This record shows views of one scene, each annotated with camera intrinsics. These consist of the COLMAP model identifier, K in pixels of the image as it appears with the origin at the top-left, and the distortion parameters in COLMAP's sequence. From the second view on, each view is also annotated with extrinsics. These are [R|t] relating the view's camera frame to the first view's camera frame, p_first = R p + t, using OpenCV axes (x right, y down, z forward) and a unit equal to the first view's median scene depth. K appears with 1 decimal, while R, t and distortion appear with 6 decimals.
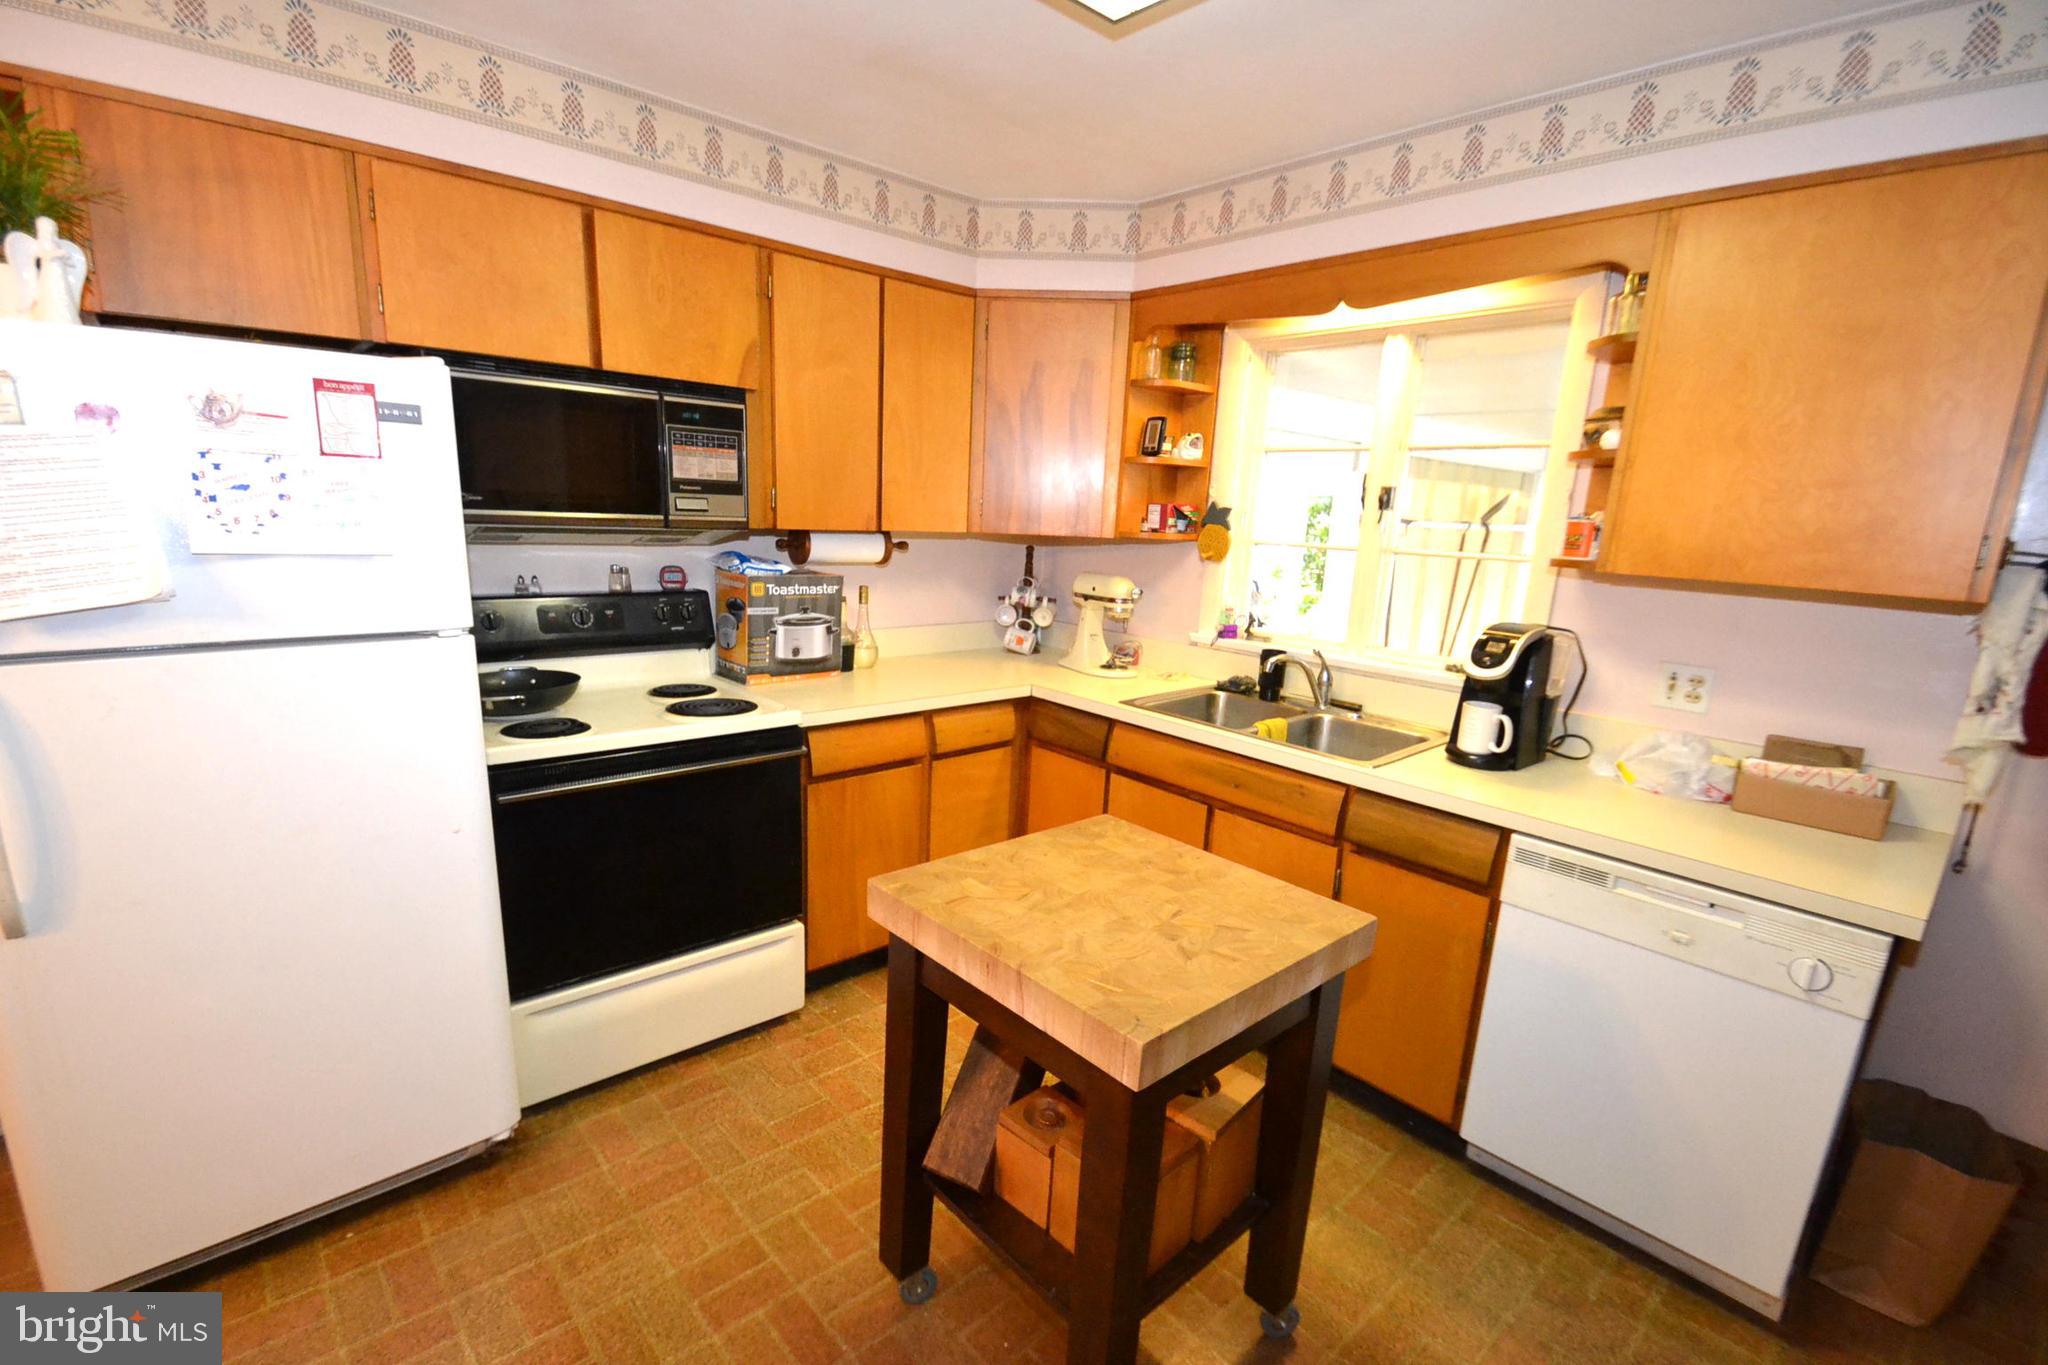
lens RADIAL K [[903.6, 0, 997.3], [0, 903.6, 721.1], [0, 0, 1]] dist [0.012112, -0.014434]
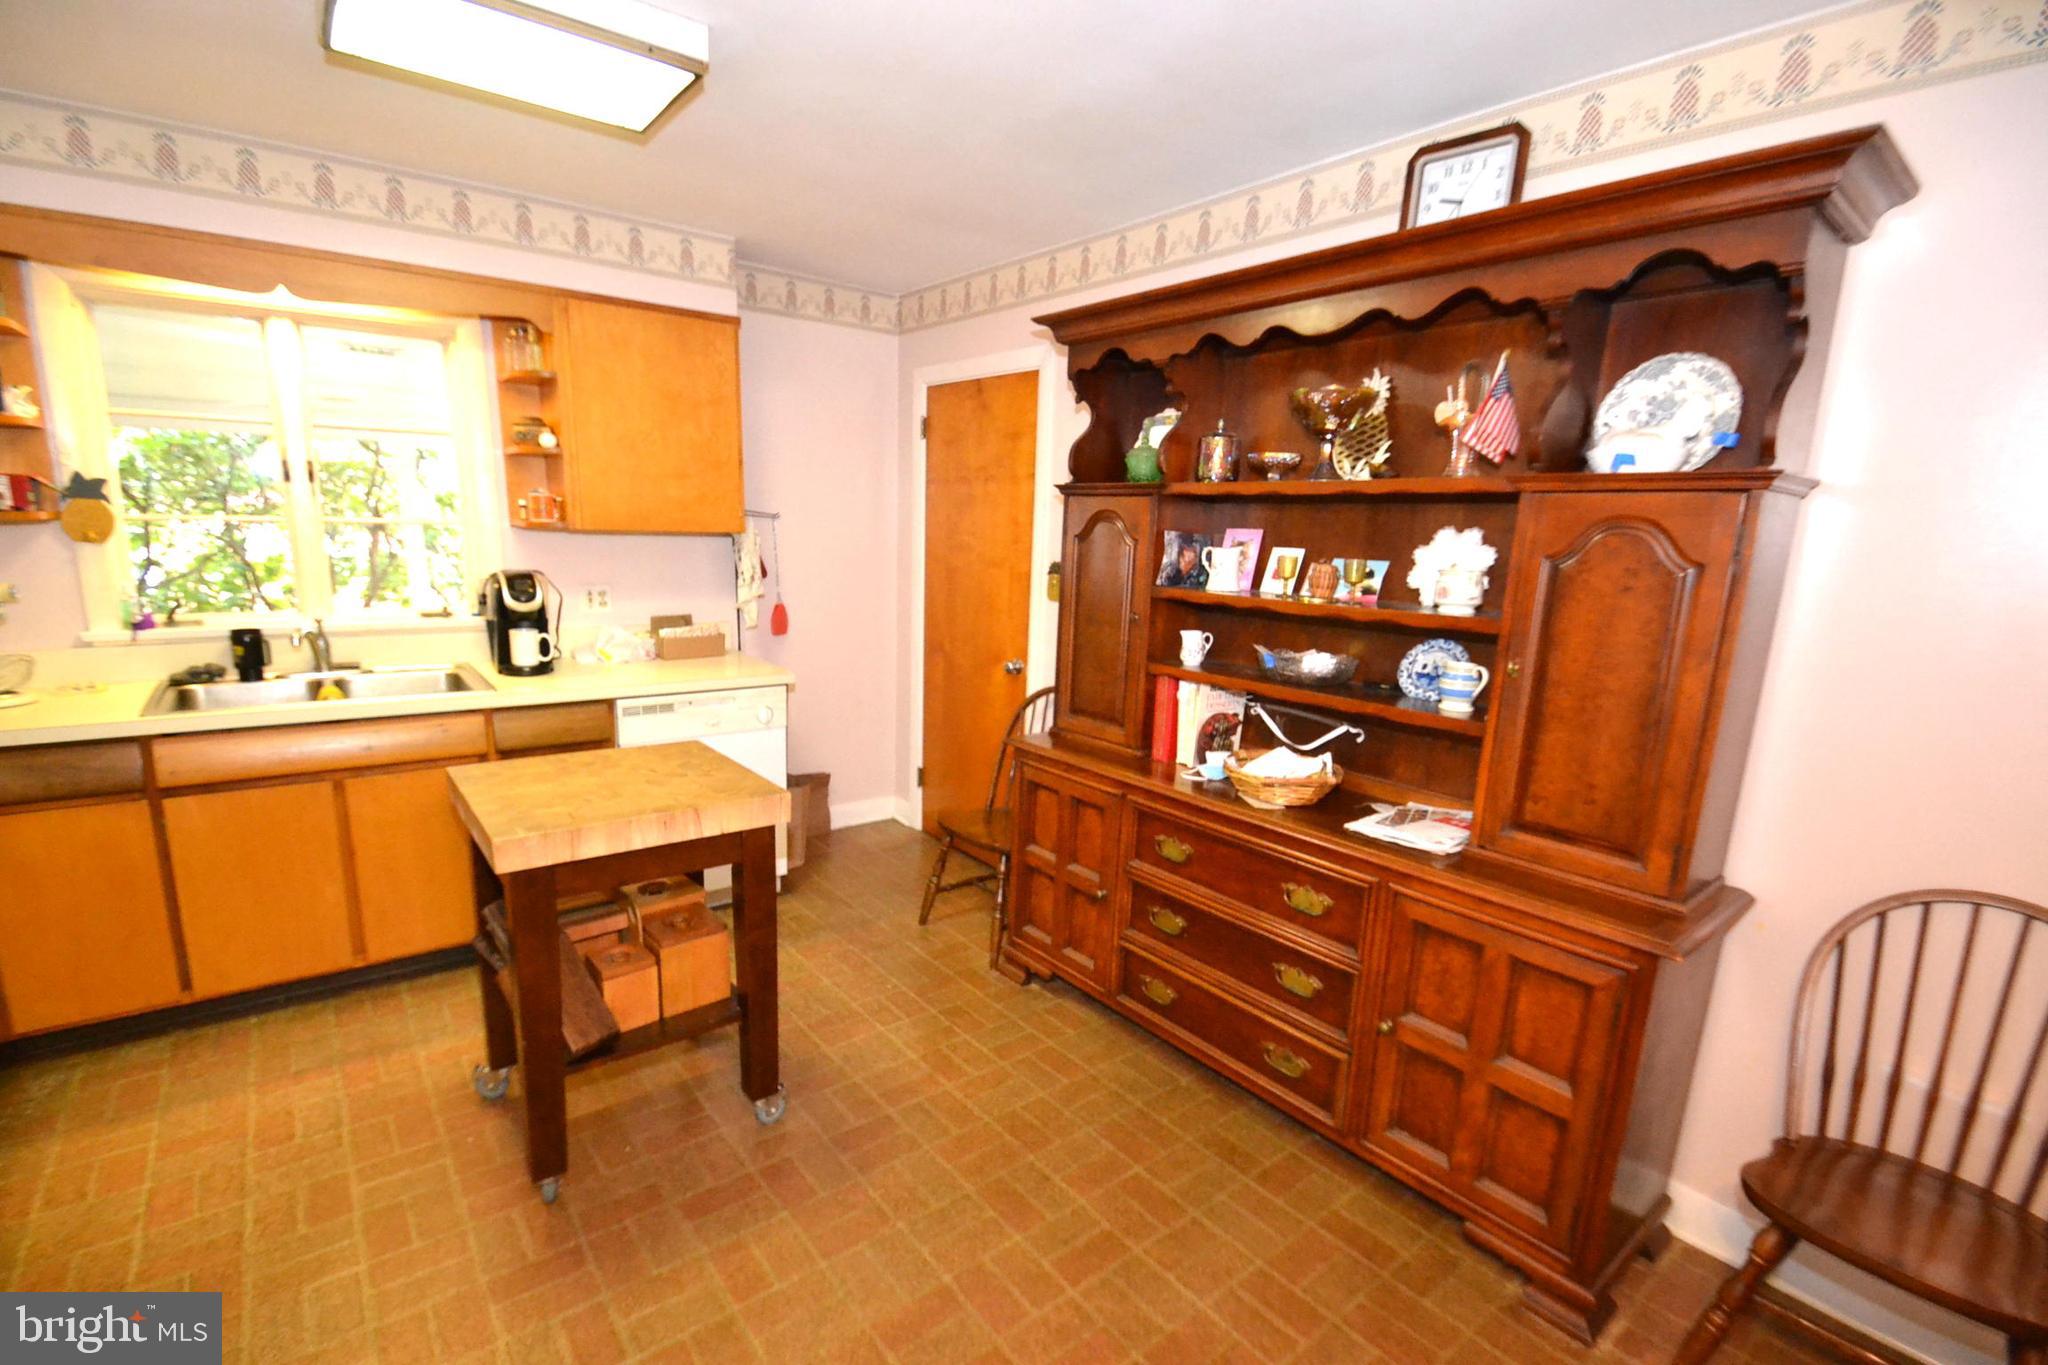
lens RADIAL K [[903.6, 0, 997.3], [0, 903.6, 721.1], [0, 0, 1]] dist [0.012112, -0.014434]
pose [[0.068115, -0.254495, 0.964672, -0.695606], [0.203497, 0.950134, 0.236291, -0.058983], [-0.976703, 0.180213, 0.116508, 0.147333]]
